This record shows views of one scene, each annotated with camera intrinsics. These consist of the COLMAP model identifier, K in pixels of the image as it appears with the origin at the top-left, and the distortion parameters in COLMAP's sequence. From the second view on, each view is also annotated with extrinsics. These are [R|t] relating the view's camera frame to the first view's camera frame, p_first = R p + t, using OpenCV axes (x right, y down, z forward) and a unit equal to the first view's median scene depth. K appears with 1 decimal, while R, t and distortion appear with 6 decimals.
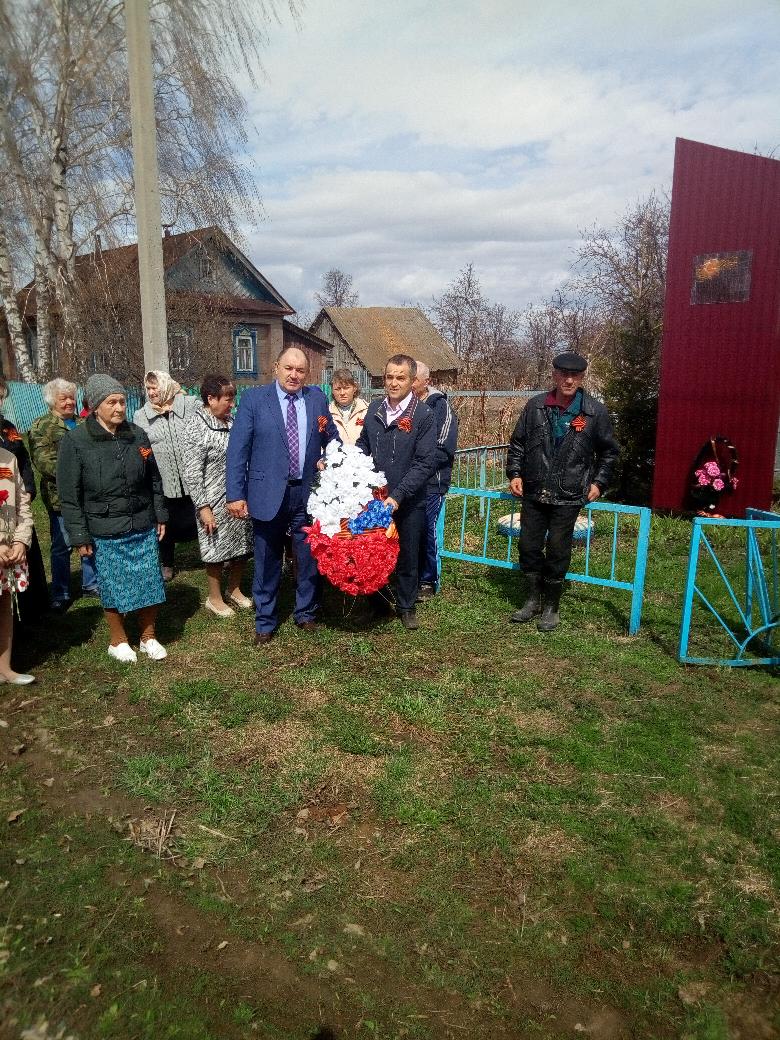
lens RADIAL K [[765.7, 0, 391.2], [0, 765.7, 518.7], [0, 0, 1]] dist [0.031862, -0.009449]
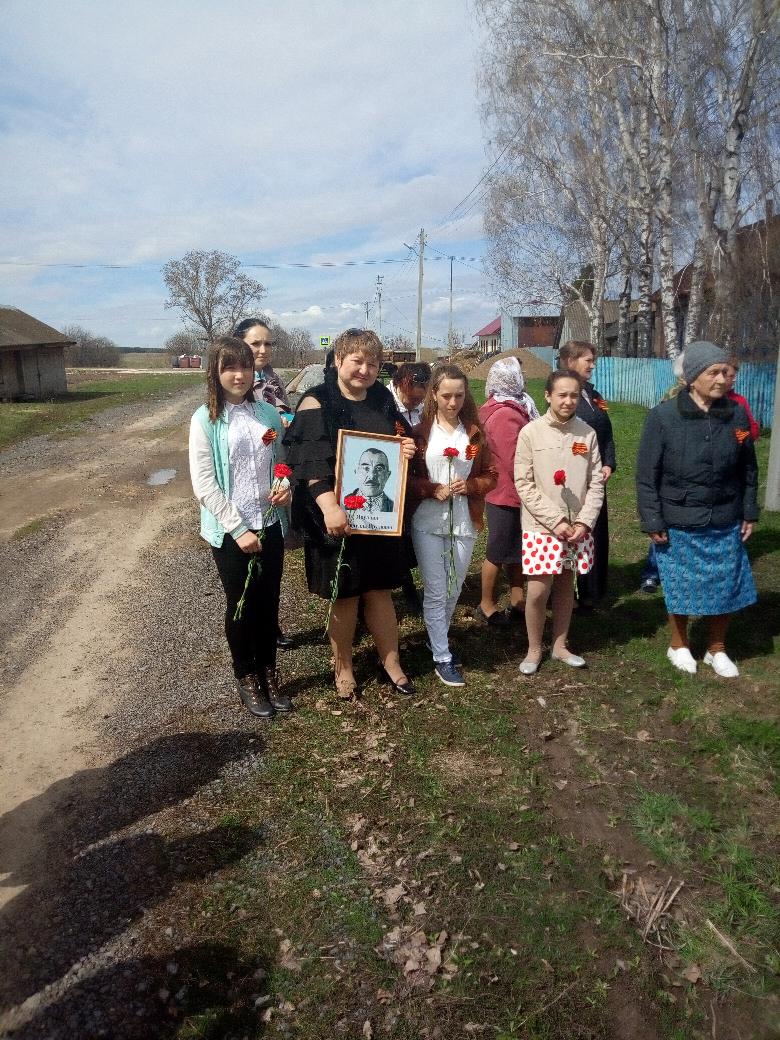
lens RADIAL K [[757.6, 0, 396.0], [0, 757.6, 523.5], [0, 0, 1]] dist [0.022070, 0.000437]
pose [[0.704028, 0.137263, -0.696781, 0.007745], [-0.111978, 0.990326, 0.081948, -0.015397], [0.701288, 0.020331, 0.712588, 0.142195]]
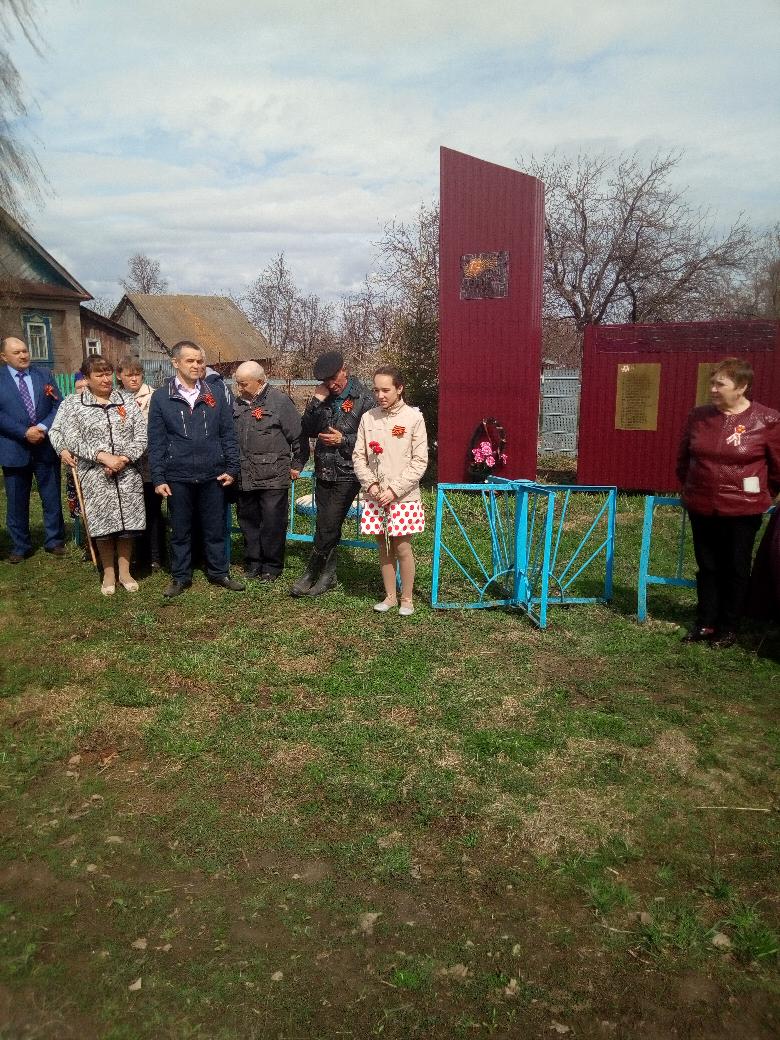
lens RADIAL K [[768.9, 0, 390.0], [0, 768.9, 520.0], [0, 0, 1]] dist [0.021780, -0.001080]
pose [[0.974509, -0.043551, 0.220079, 0.060818], [0.040897, 0.999025, 0.016601, 0.029327], [-0.220587, -0.007177, 0.975341, -0.104832]]
